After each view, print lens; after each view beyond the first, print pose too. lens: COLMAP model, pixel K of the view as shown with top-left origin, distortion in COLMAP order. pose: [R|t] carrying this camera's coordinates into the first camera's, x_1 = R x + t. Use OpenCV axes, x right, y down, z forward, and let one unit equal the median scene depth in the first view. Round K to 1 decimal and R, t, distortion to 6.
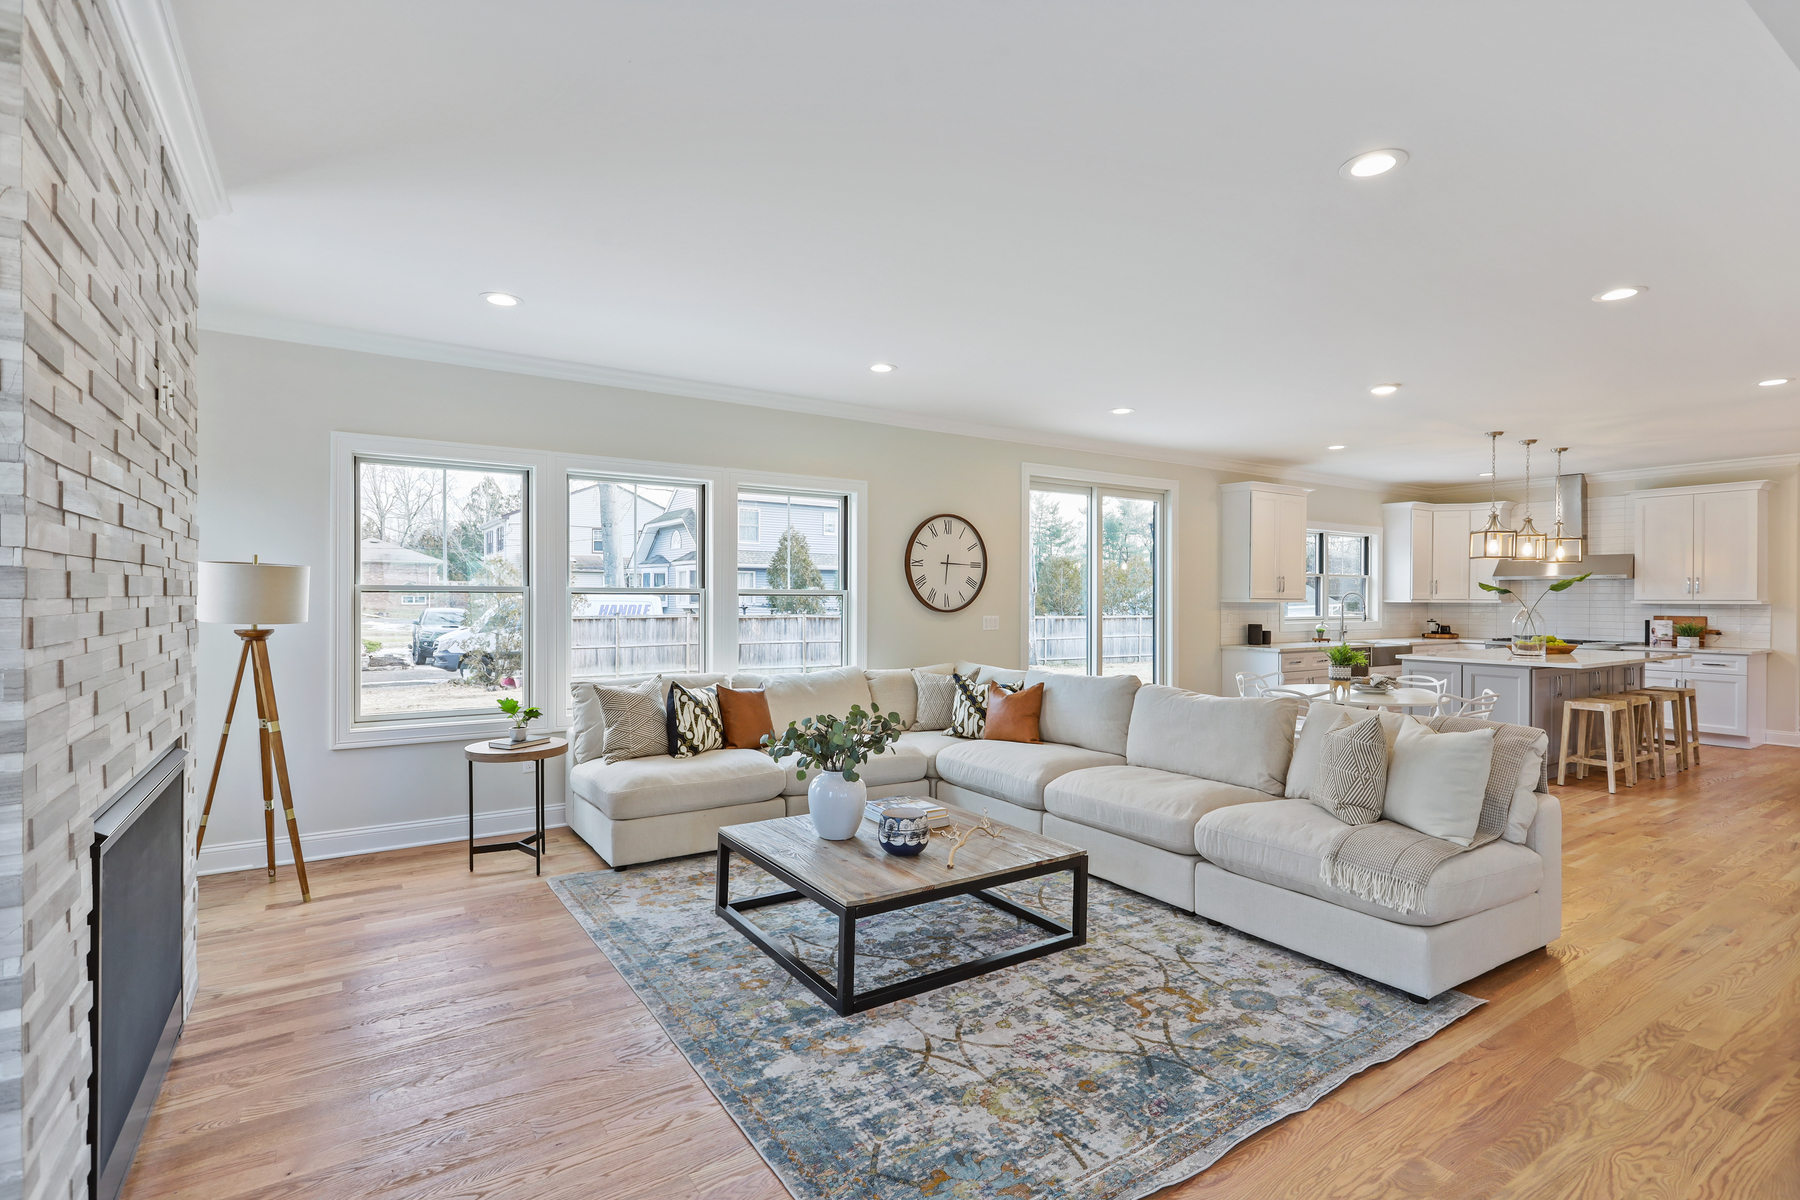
lens RADIAL K [[864.5, 0, 890.5], [0, 864.5, 598.5], [0, 0, 1]] dist [-0.007198, 0.002952]
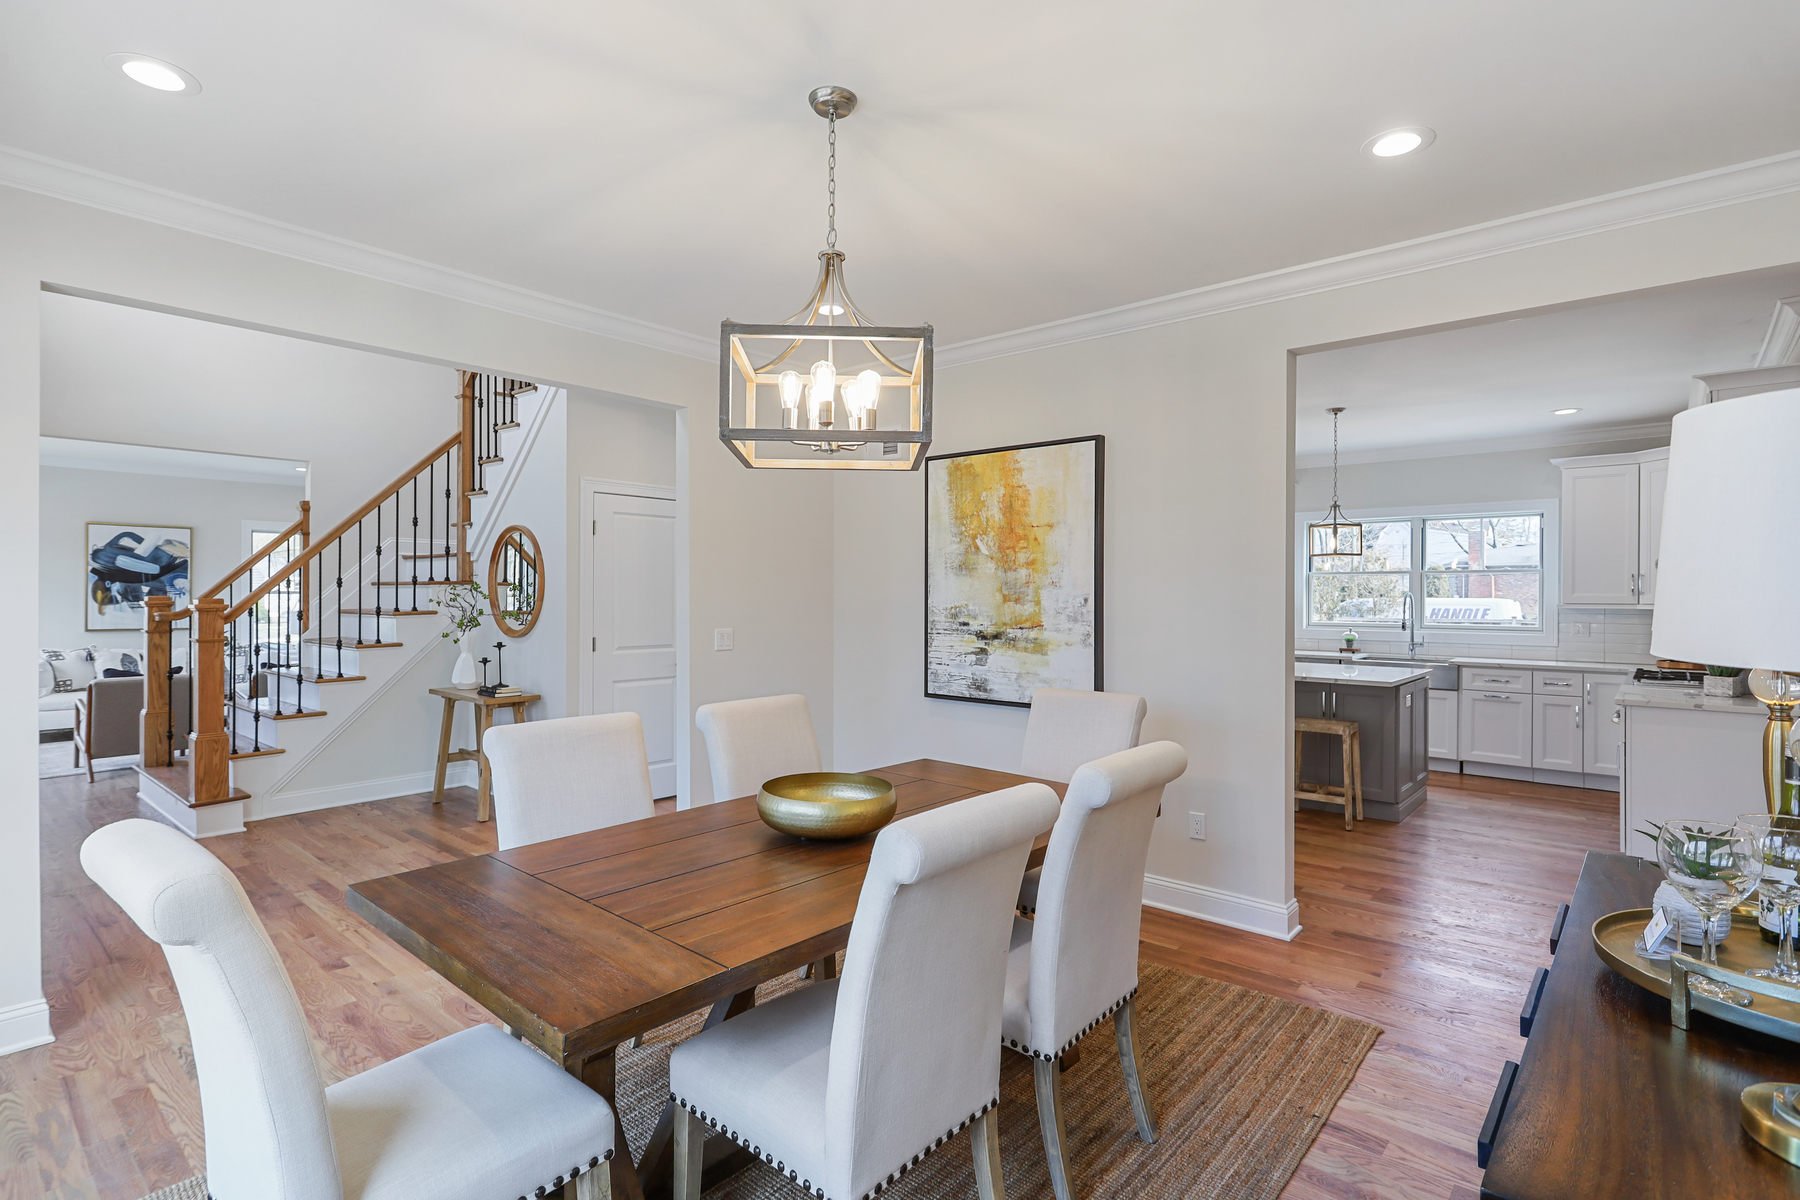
lens RADIAL K [[864.5, 0, 884.5], [0, 864.5, 594.8], [0, 0, 1]] dist [-0.007198, 0.002952]
pose [[0.268039, -0.003315, -0.963402, 2.118263], [-0.004402, 0.999979, -0.004665, -0.000942], [0.963398, 0.005492, 0.268019, 0.588791]]
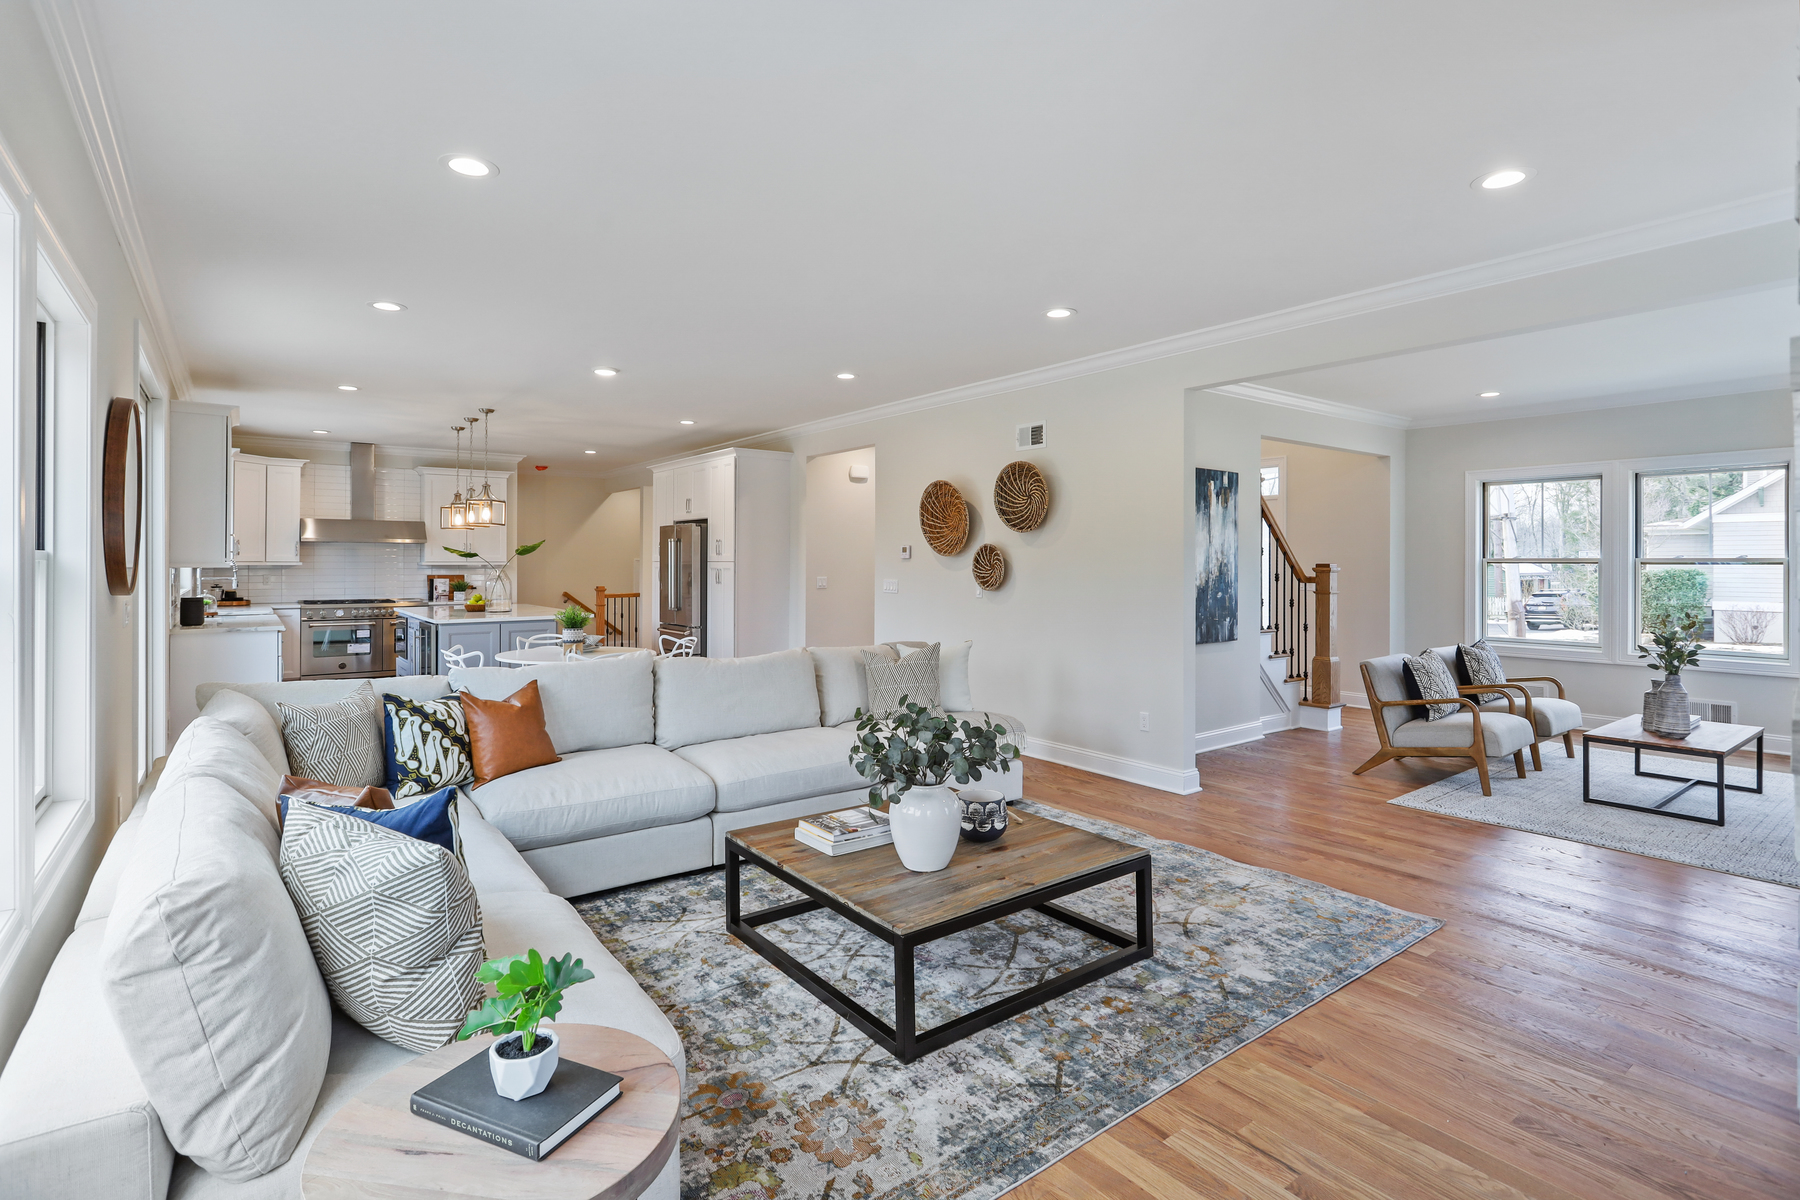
lens RADIAL K [[864.5, 0, 929.9], [0, 864.5, 563.8], [0, 0, 1]] dist [-0.007198, 0.002952]
pose [[-0.082274, -0.007755, 0.996580, -0.598949], [-0.000277, 0.999970, 0.007759, -0.008239], [-0.996610, 0.000362, -0.082274, 0.740601]]
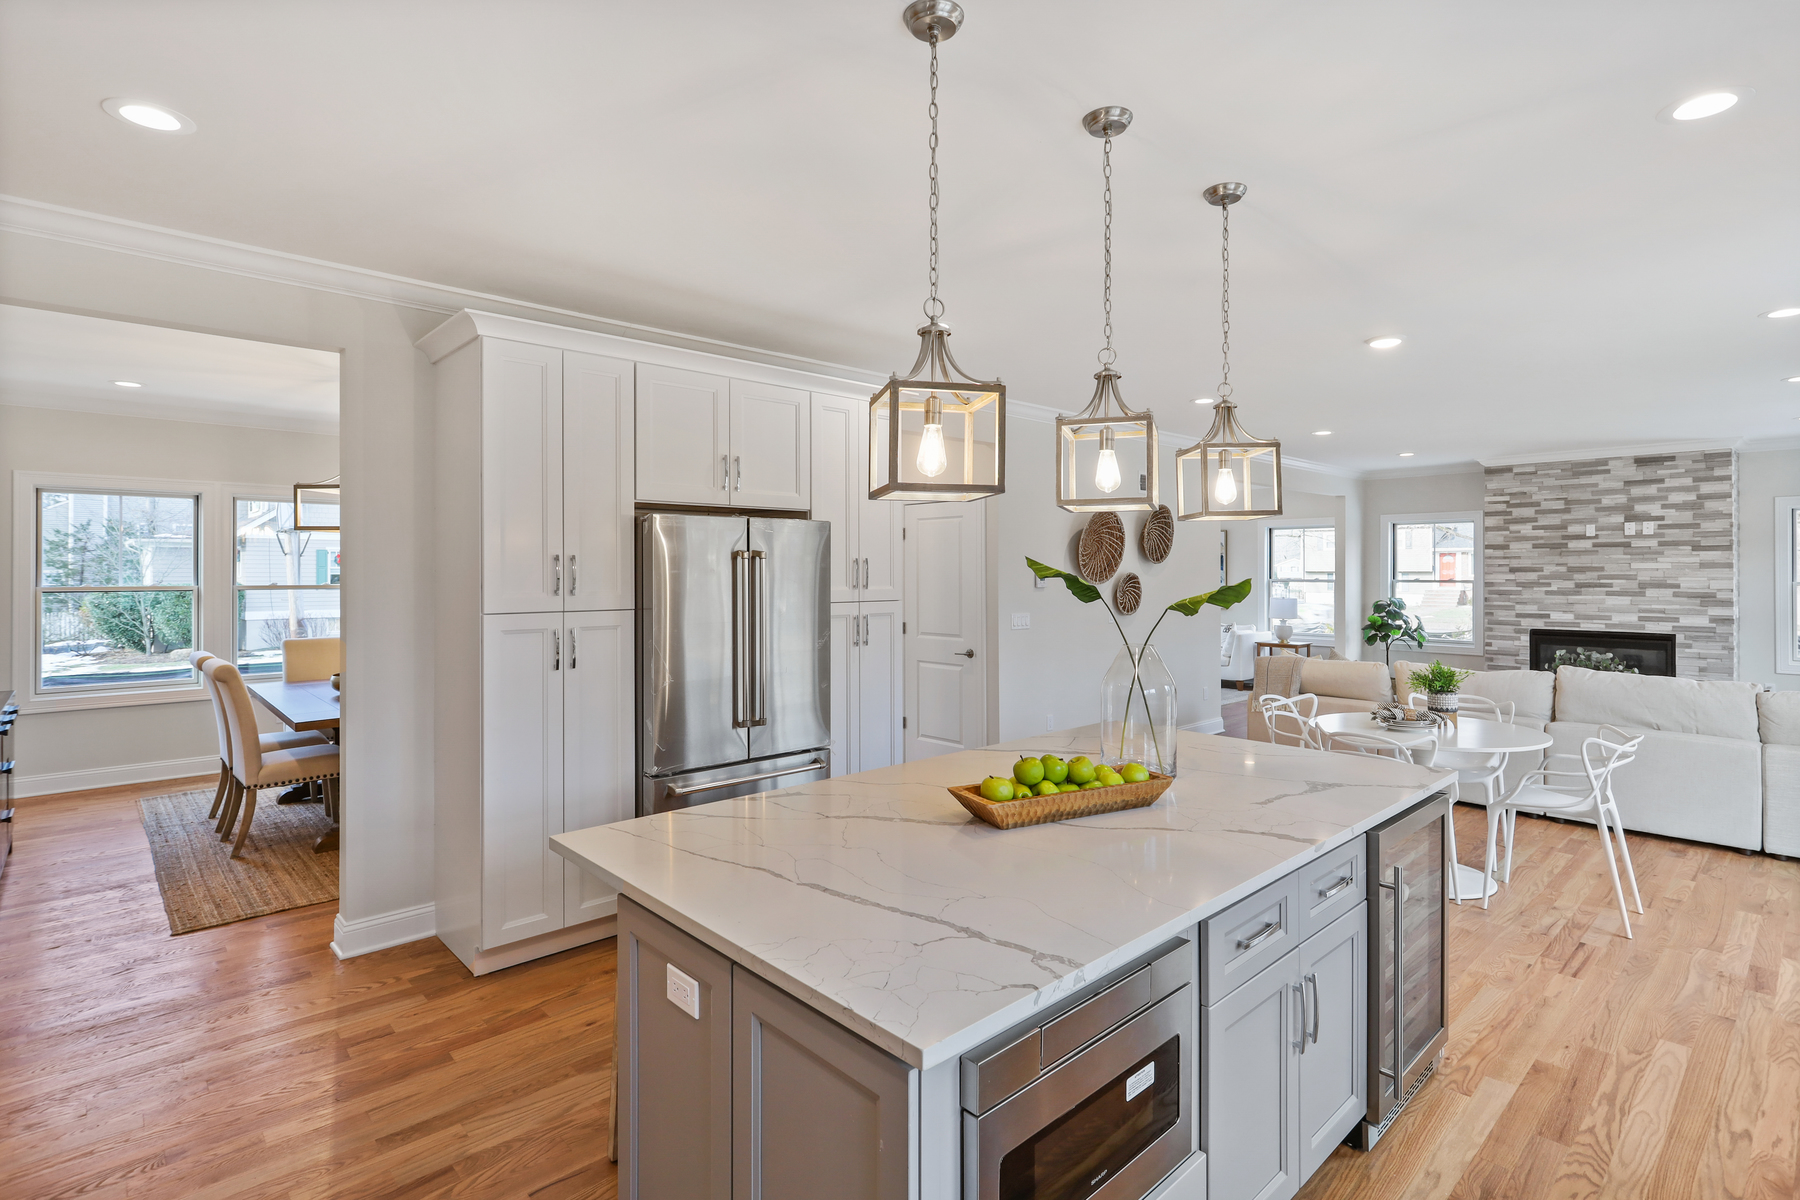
lens RADIAL K [[864.5, 0, 911.6], [0, 864.5, 574.3], [0, 0, 1]] dist [-0.007198, 0.002952]
pose [[-0.985625, -0.000281, -0.168945, 1.224941], [-0.000972, 0.999991, 0.004010, -0.033067], [0.168943, 0.004116, -0.985617, 1.842760]]
